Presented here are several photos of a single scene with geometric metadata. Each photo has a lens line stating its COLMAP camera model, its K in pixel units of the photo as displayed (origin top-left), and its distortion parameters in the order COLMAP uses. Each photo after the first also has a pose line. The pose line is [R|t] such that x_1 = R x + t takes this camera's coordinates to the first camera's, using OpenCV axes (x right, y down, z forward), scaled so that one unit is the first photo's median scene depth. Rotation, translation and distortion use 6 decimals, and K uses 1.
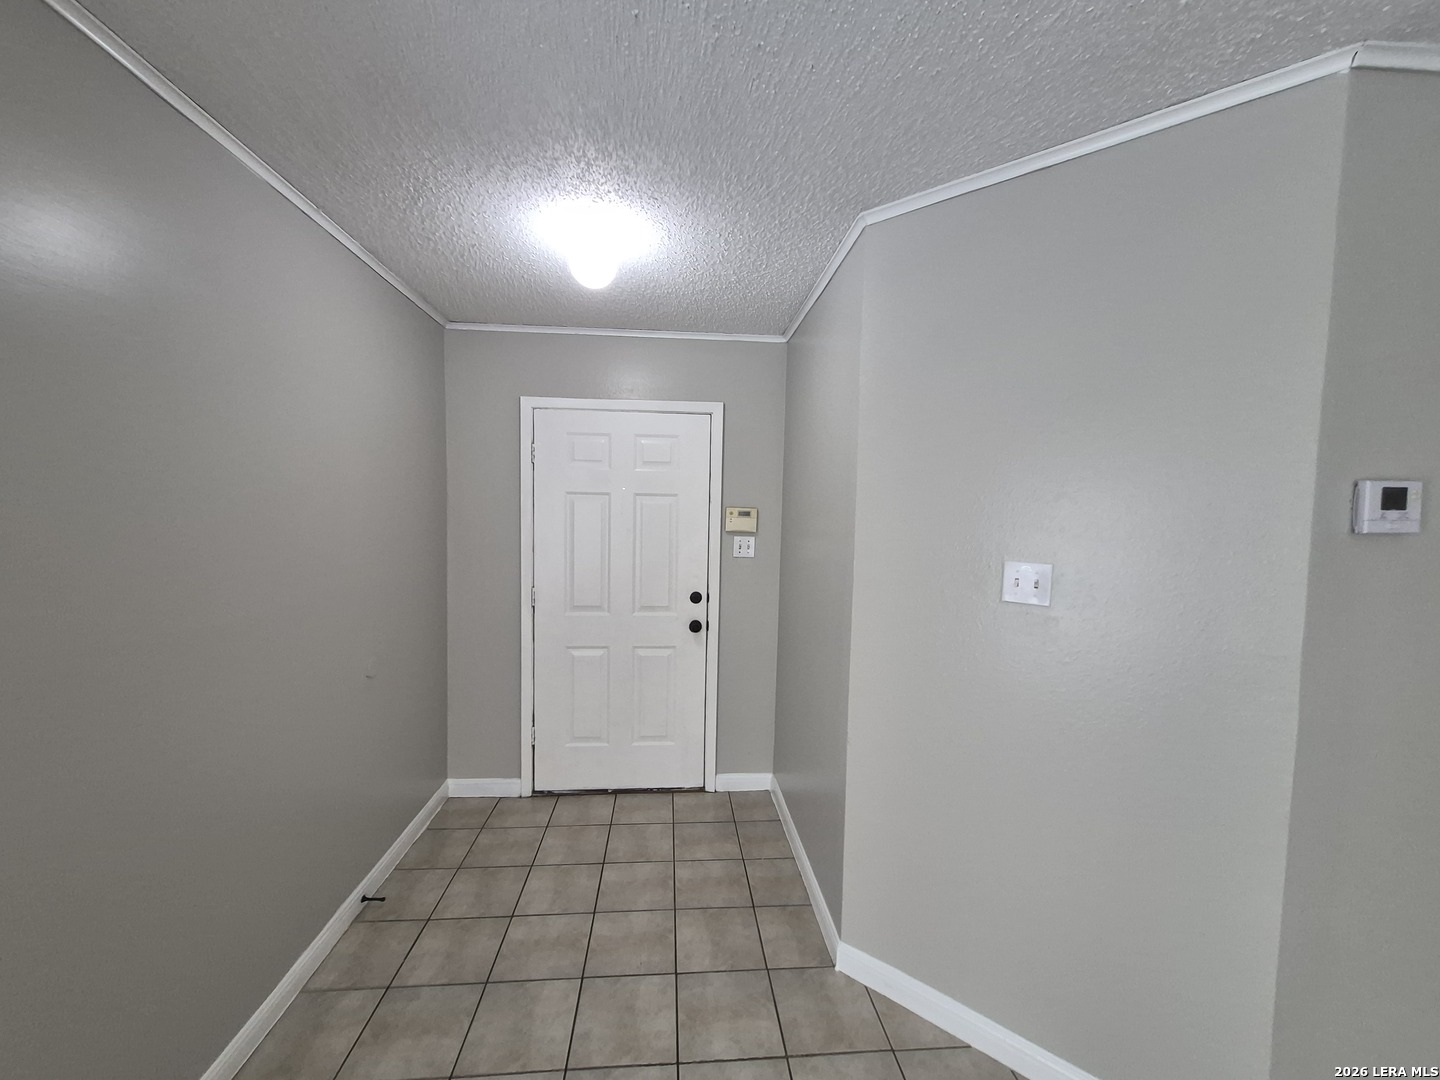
lens RADIAL K [[566.8, 0, 711.8], [0, 566.8, 545.9], [0, 0, 1]] dist [0.009659, -0.001032]
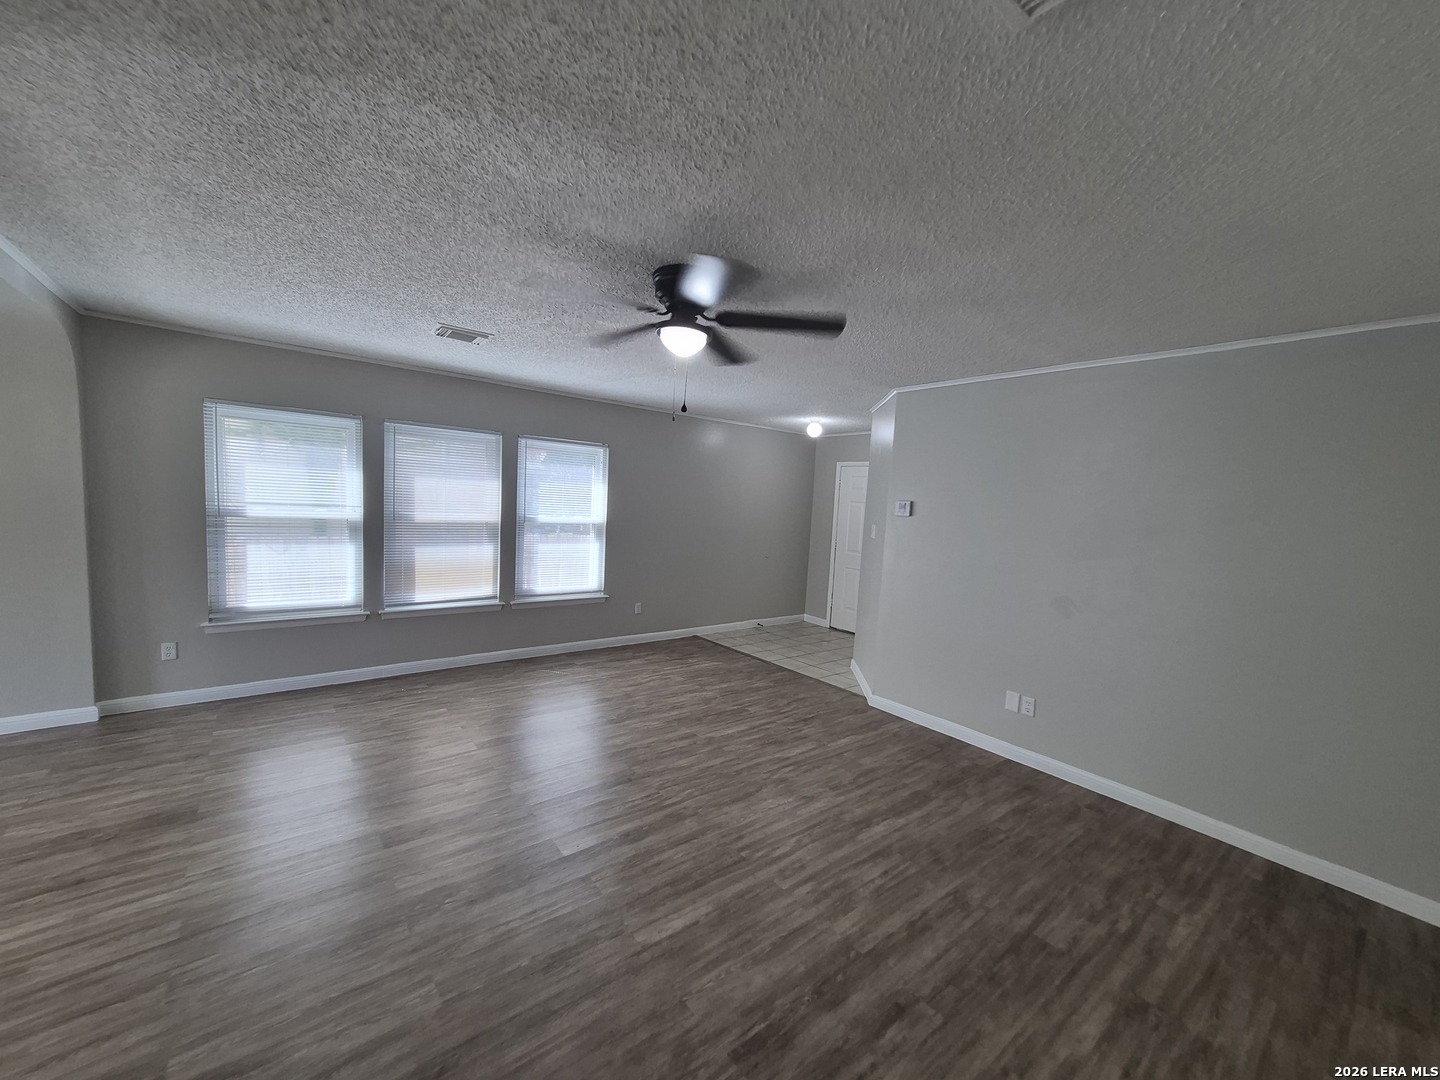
lens RADIAL K [[566.8, 0, 700.8], [0, 566.8, 545.6], [0, 0, 1]] dist [0.009659, -0.001032]
pose [[0.545773, 0.080149, -0.834091, 1.372141], [-0.089712, 0.995283, 0.036937, 0.057501], [0.833116, 0.054669, 0.550389, -0.794450]]
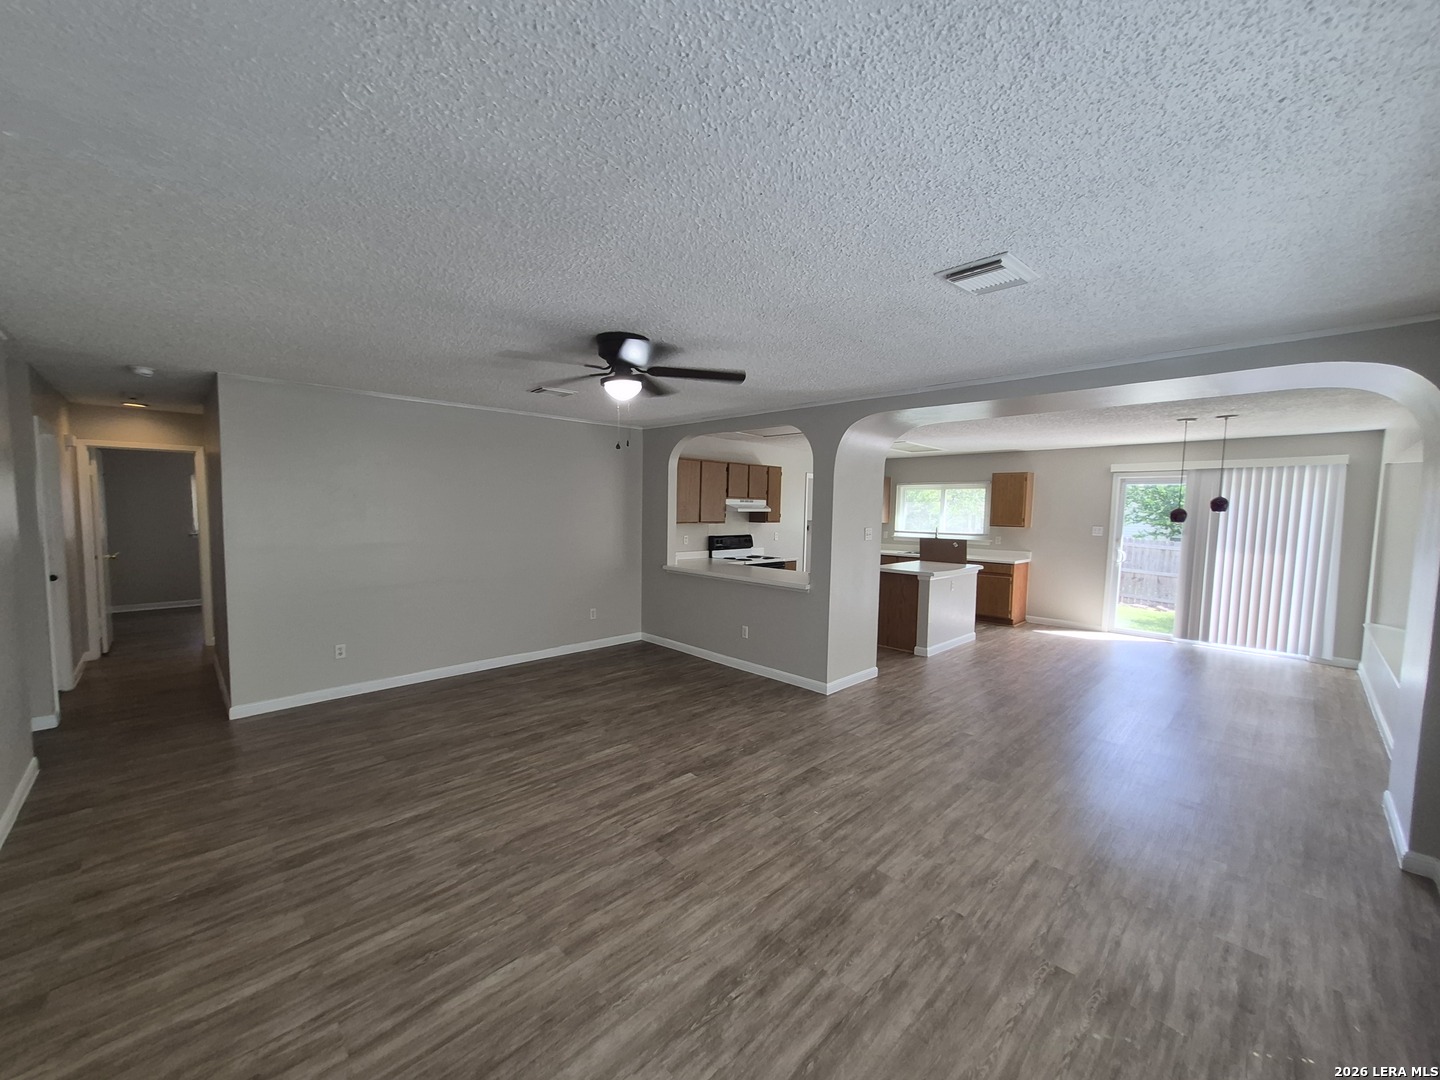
lens RADIAL K [[566.8, 0, 708.5], [0, 566.8, 548.8], [0, 0, 1]] dist [0.009659, -0.001032]
pose [[-0.637946, -0.089552, 0.764856, -0.218062], [0.016634, 0.991381, 0.129948, -0.039685], [-0.769901, 0.095622, -0.630959, 0.151796]]
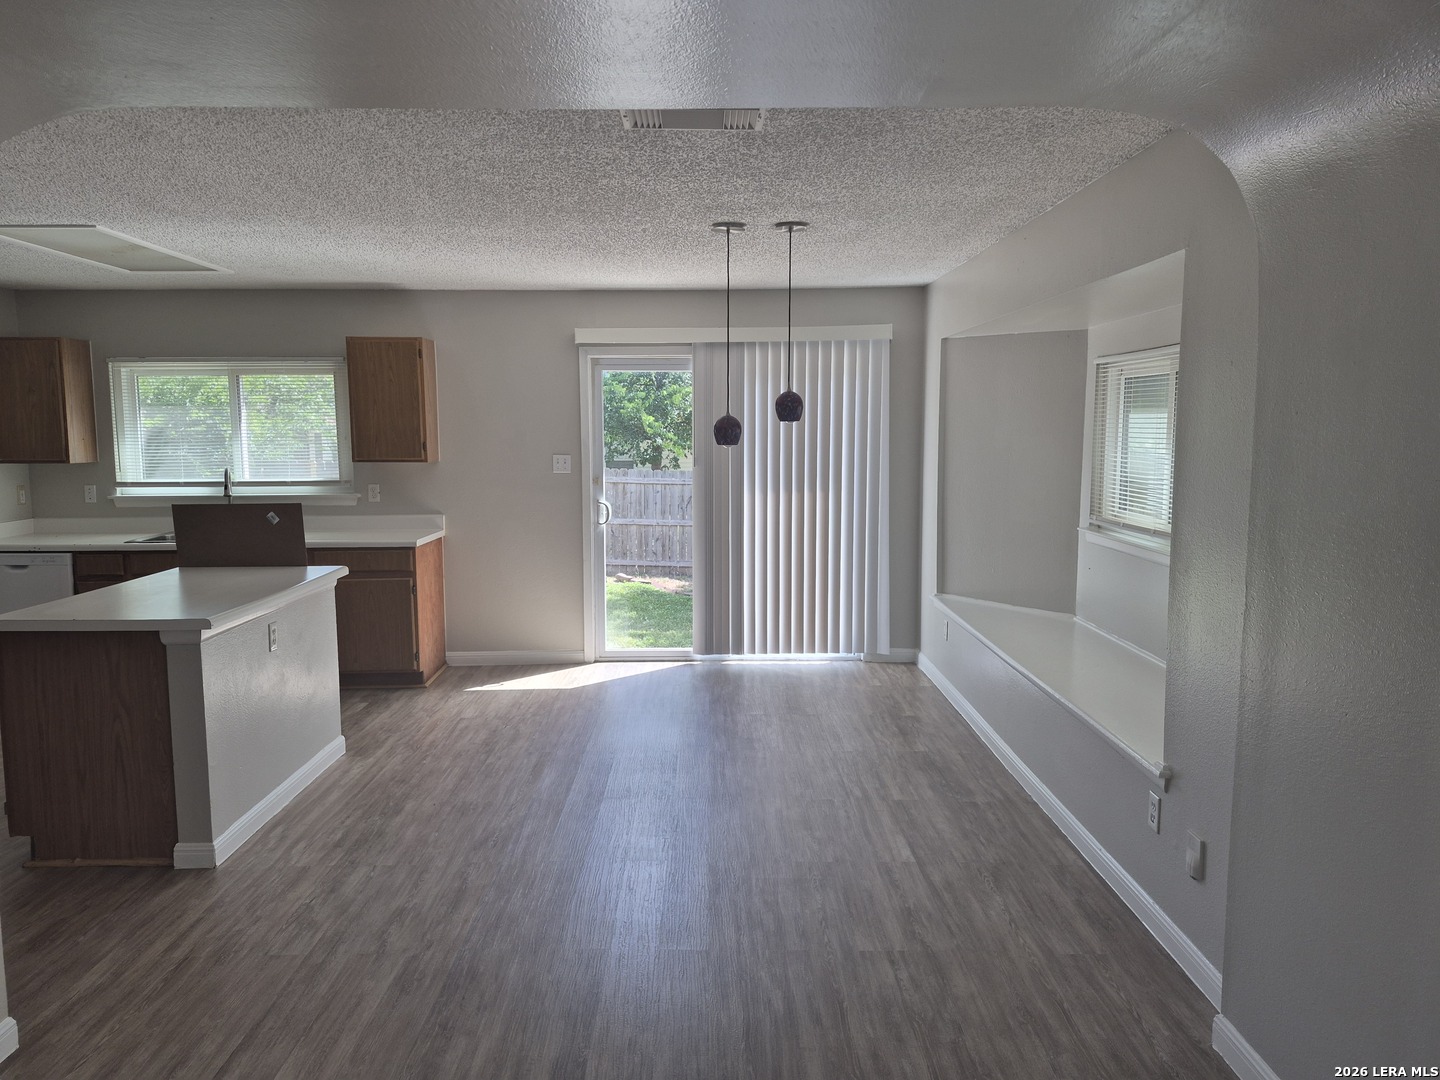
lens RADIAL K [[1001.7, 0, 711.2], [0, 1001.7, 532.1], [0, 0, 1]] dist [0.062208, -0.067722]
pose [[-0.997194, -0.024577, 0.070706, 0.135340], [-0.012373, 0.985688, 0.168126, 0.012415], [-0.073826, 0.166779, -0.983227, -0.616522]]
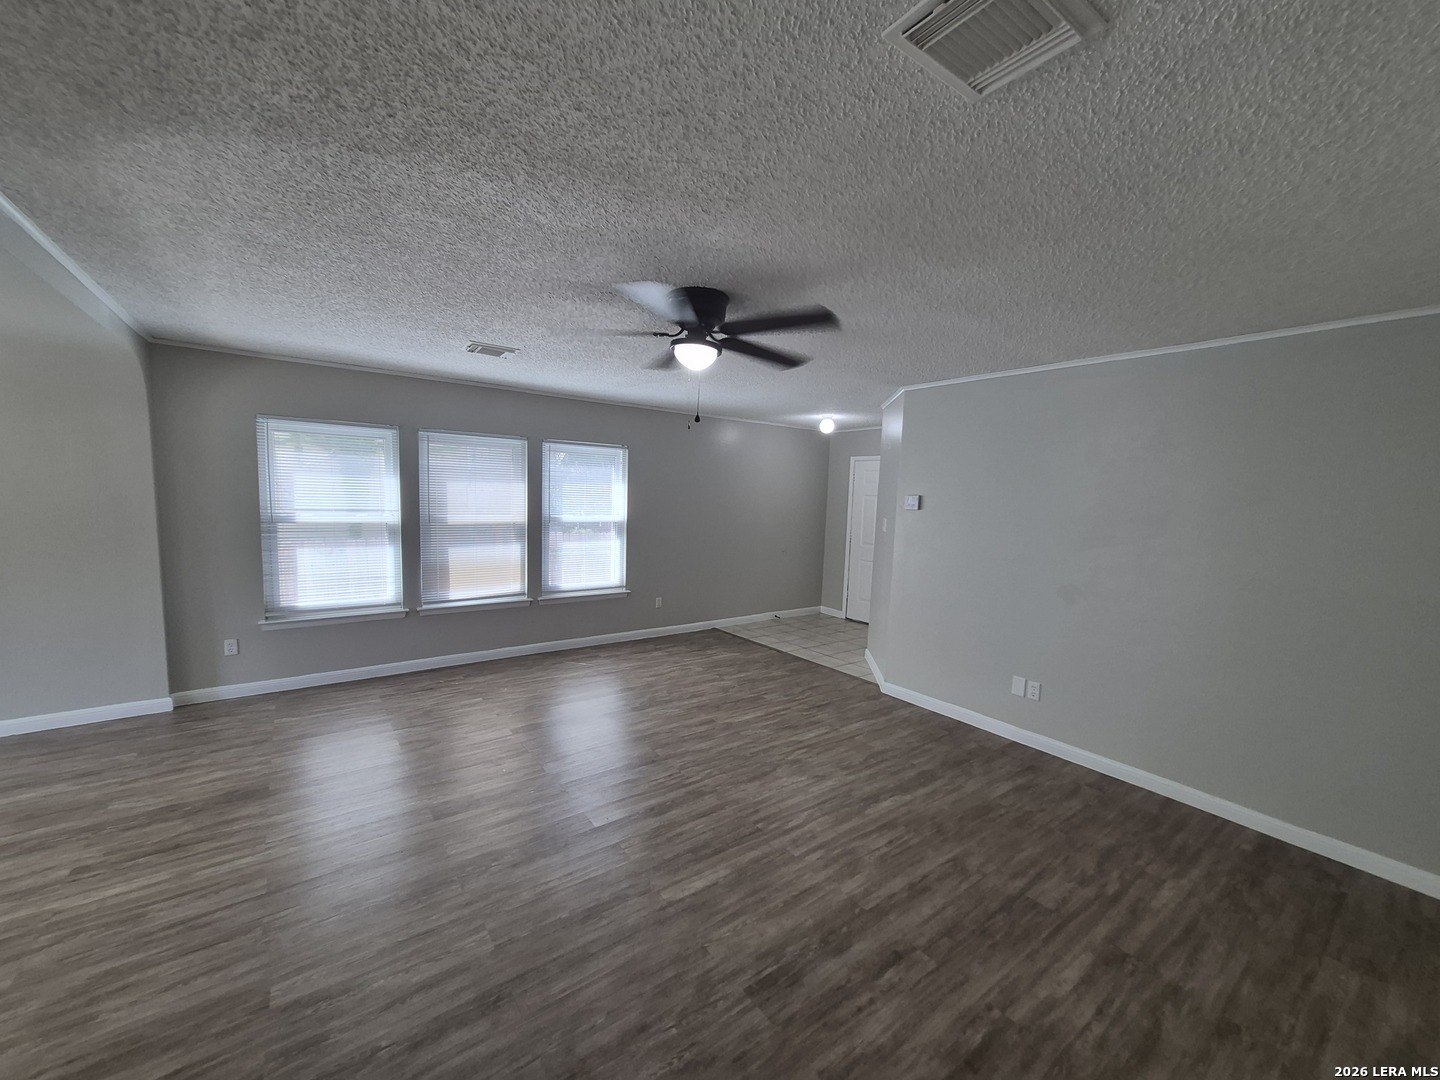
lens RADIAL K [[566.8, 0, 701.0], [0, 566.8, 546.5], [0, 0, 1]] dist [0.009659, -0.001032]
pose [[0.518616, 0.081353, -0.851128, 1.435770], [-0.071100, 0.996119, 0.051888, 0.047733], [0.852046, 0.033605, 0.522387, -0.826840]]
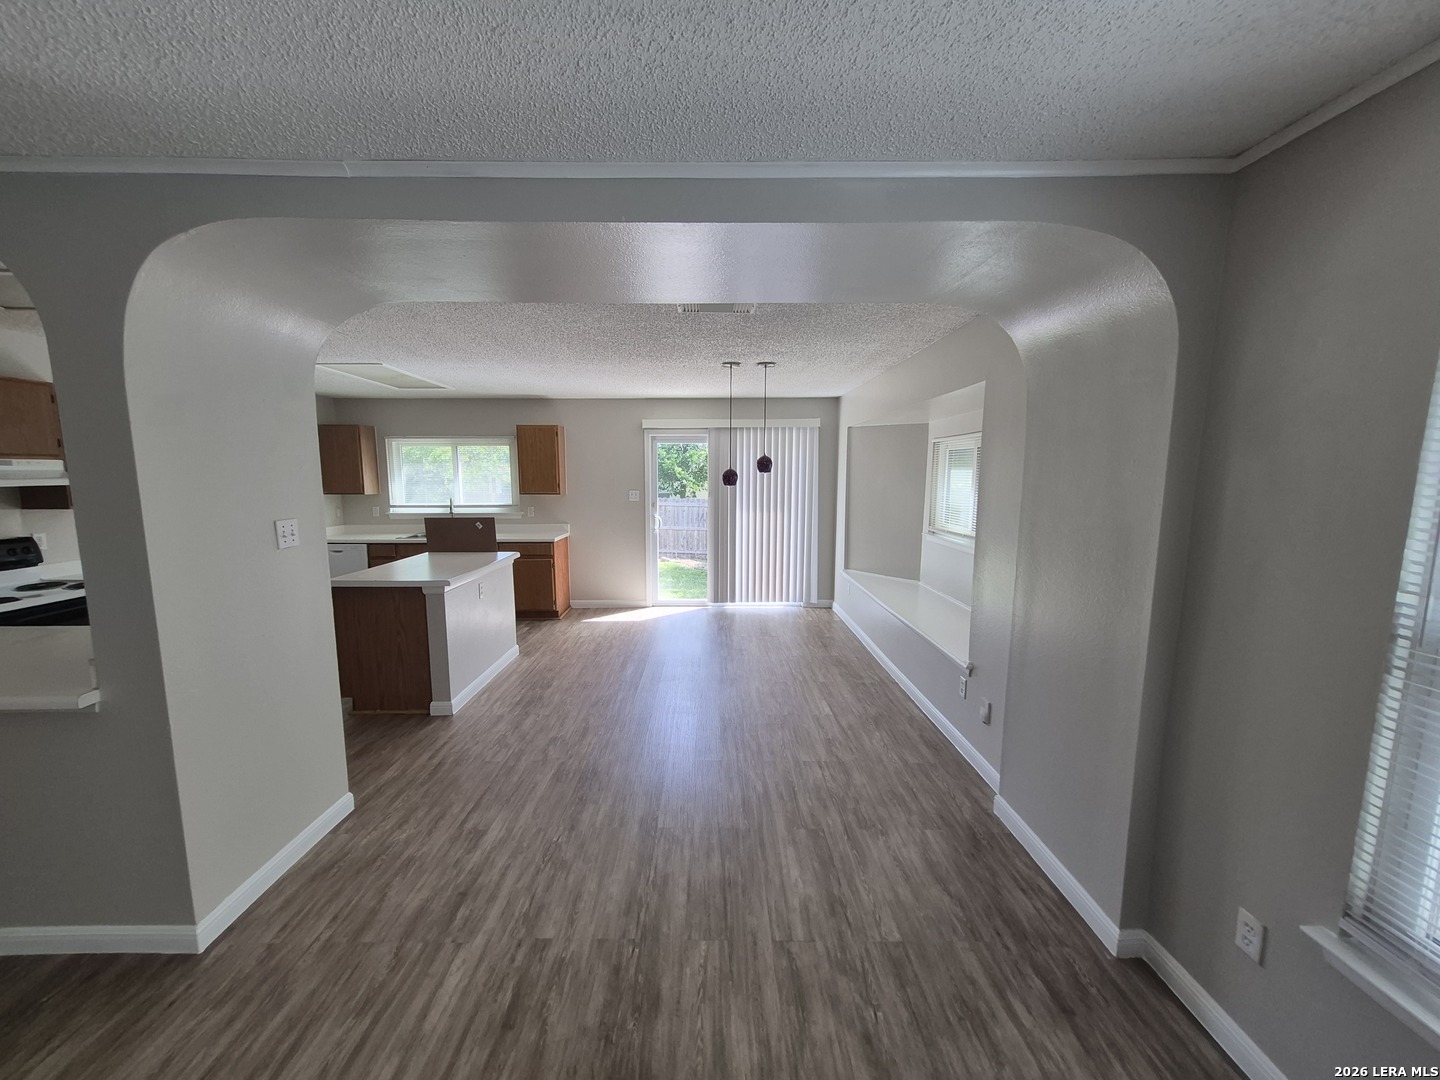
lens RADIAL K [[566.8, 0, 710.2], [0, 566.8, 548.9], [0, 0, 1]] dist [0.009659, -0.001032]
pose [[-0.996771, -0.031314, 0.073940, 0.154692], [-0.016370, 0.980732, 0.194671, 0.005502], [-0.078611, 0.192832, -0.978078, -0.585788]]
